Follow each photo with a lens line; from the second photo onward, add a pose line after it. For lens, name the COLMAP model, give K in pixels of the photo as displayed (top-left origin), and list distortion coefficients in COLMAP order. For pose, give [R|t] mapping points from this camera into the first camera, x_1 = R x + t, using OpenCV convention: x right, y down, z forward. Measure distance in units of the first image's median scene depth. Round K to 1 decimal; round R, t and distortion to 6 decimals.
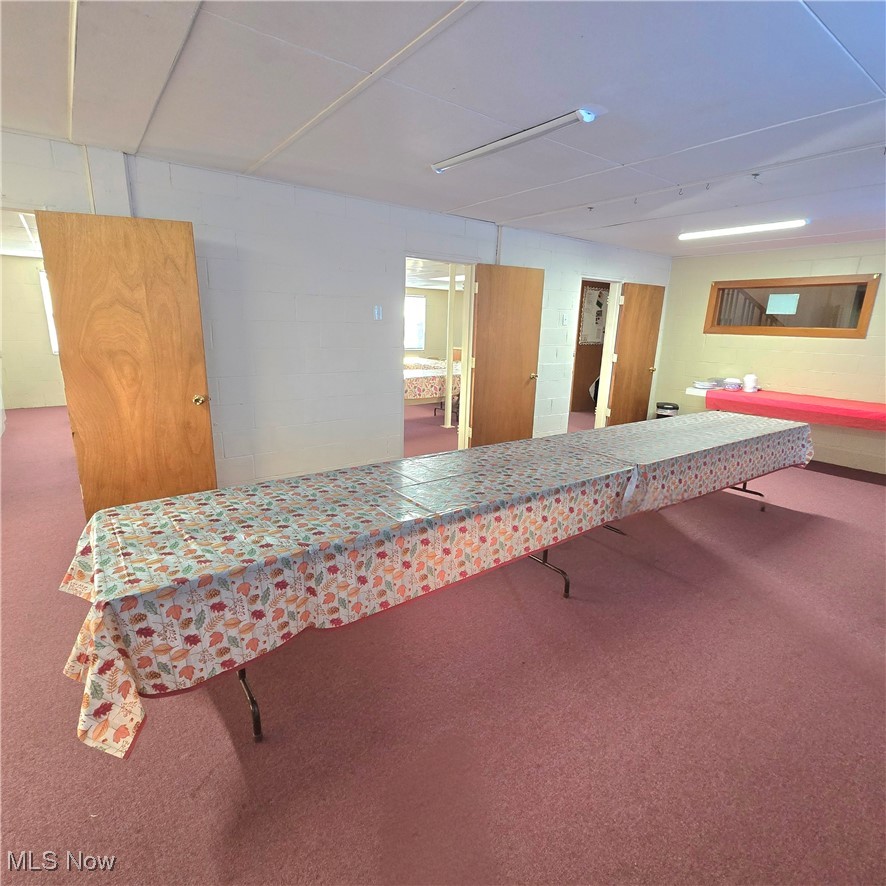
lens RADIAL K [[480.9, 0, 440.9], [0, 480.9, 441.5], [0, 0, 1]] dist [0.008472, -0.000289]
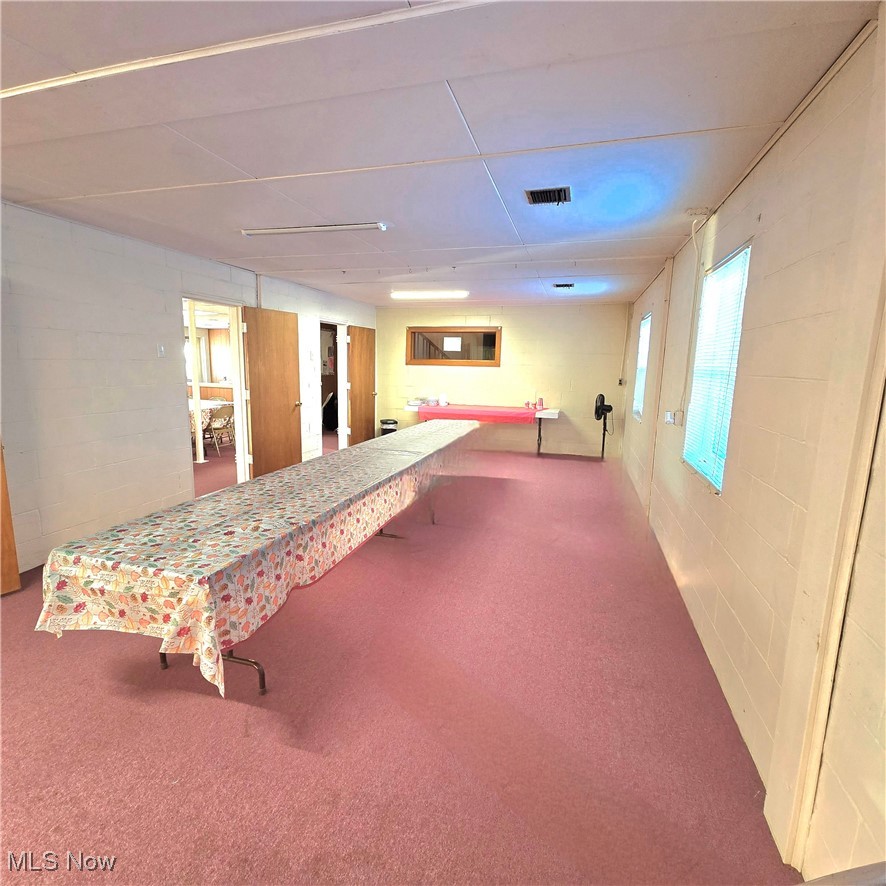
lens RADIAL K [[480.9, 0, 442.0], [0, 480.9, 444.0], [0, 0, 1]] dist [0.008472, -0.000289]
pose [[0.793014, -0.115271, 0.598198, -0.255315], [0.150552, 0.988560, -0.009089, 0.022945], [-0.590307, 0.097268, 0.801297, -0.125933]]
